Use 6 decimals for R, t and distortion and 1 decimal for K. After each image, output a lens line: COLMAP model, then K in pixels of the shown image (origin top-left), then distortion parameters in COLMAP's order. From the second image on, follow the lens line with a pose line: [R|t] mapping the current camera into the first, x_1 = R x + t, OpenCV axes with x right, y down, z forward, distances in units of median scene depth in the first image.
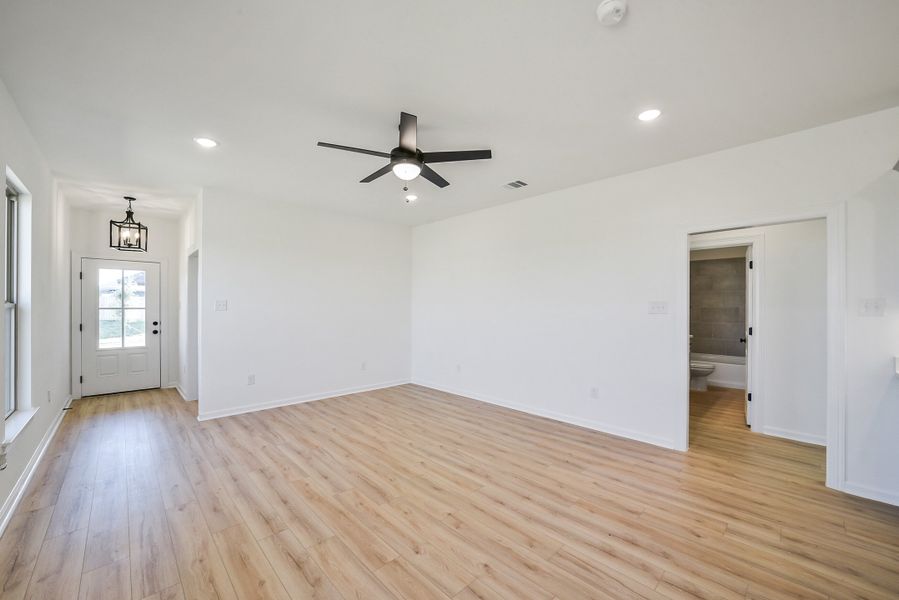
lens RADIAL K [[351.9, 0, 451.0], [0, 351.9, 302.7], [0, 0, 1]] dist [-0.037246, 0.008948]
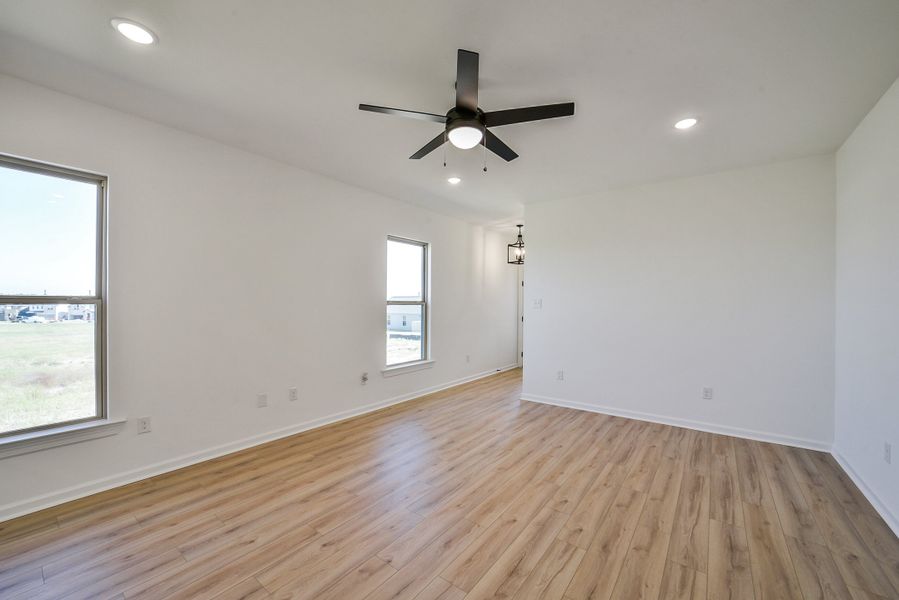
lens RADIAL K [[351.9, 0, 451.0], [0, 351.9, 302.7], [0, 0, 1]] dist [-0.037246, 0.008948]
pose [[0.153791, -0.004992, -0.988091, 0.544654], [0.006388, 0.999971, -0.004058, 0.009700], [0.988083, -0.005688, 0.153819, 0.687629]]
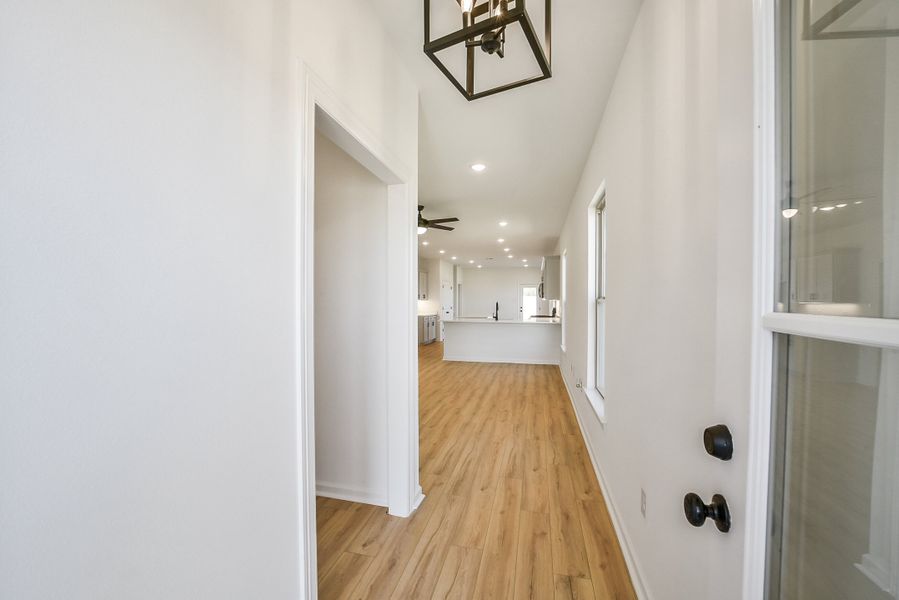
lens RADIAL K [[351.9, 0, 451.0], [0, 351.9, 302.7], [0, 0, 1]] dist [-0.037246, 0.008948]
pose [[-0.535275, -0.006659, 0.844651, -1.502417], [-0.011493, 0.999934, 0.000600, 0.015619], [-0.844600, -0.009386, -0.535316, 1.535260]]
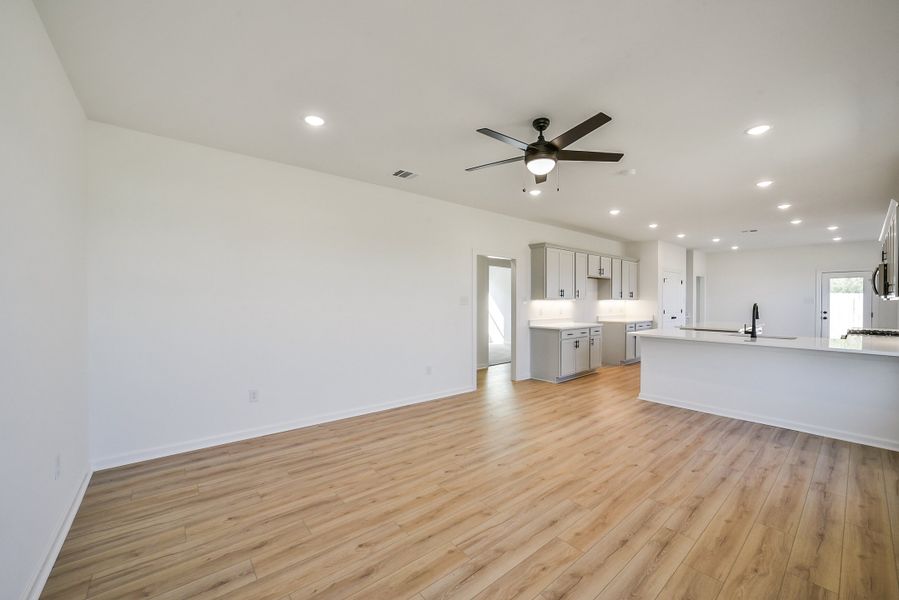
lens RADIAL K [[351.9, 0, 451.0], [0, 351.9, 302.7], [0, 0, 1]] dist [-0.037246, 0.008948]
pose [[0.074826, -0.008419, 0.997161, -0.930943], [-0.014250, 0.999853, 0.009511, 0.008786], [-0.997095, -0.014921, 0.074695, 0.960752]]
